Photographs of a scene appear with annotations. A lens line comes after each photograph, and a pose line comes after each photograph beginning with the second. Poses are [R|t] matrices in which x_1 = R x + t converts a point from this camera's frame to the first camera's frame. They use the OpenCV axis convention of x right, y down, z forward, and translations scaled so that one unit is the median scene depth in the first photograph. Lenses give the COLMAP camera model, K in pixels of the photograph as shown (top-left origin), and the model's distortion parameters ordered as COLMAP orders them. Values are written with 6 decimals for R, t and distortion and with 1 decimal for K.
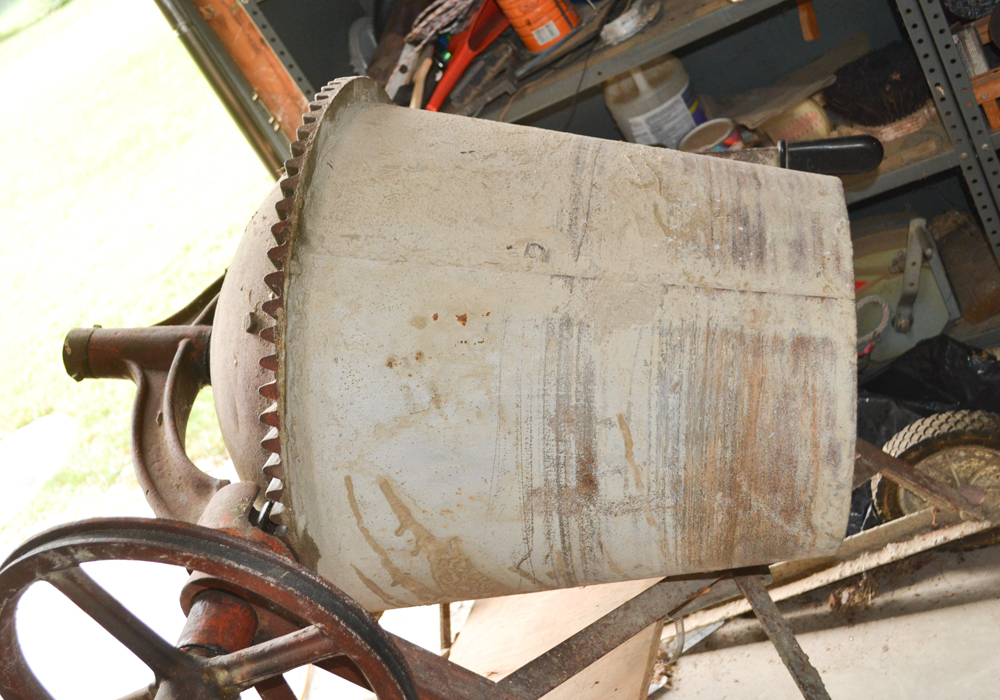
lens RADIAL K [[1180.1, 0, 498.4], [0, 1180.1, 348.1], [0, 0, 1]] dist [-0.025949, 0.000000]
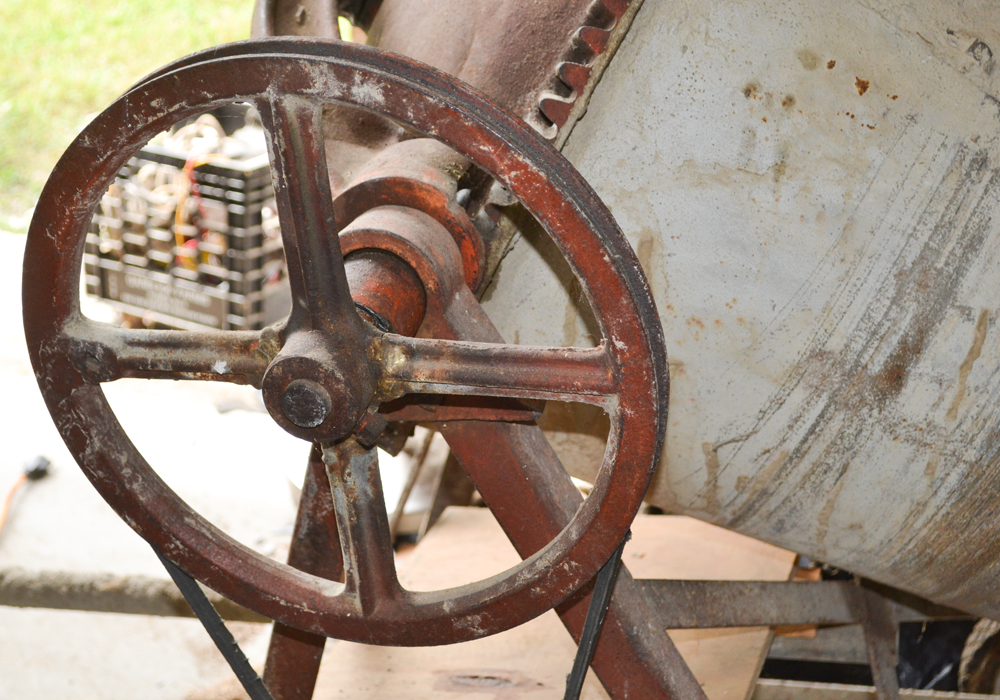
lens RADIAL K [[1882.8, 0, 500.3], [0, 1882.8, 351.4], [0, 0, 1]] dist [0.048863, 0.000000]
pose [[0.868676, 0.463713, 0.174275, -0.336582], [-0.459998, 0.885636, -0.063645, 0.283278], [-0.183857, -0.024880, 0.982638, -0.072624]]
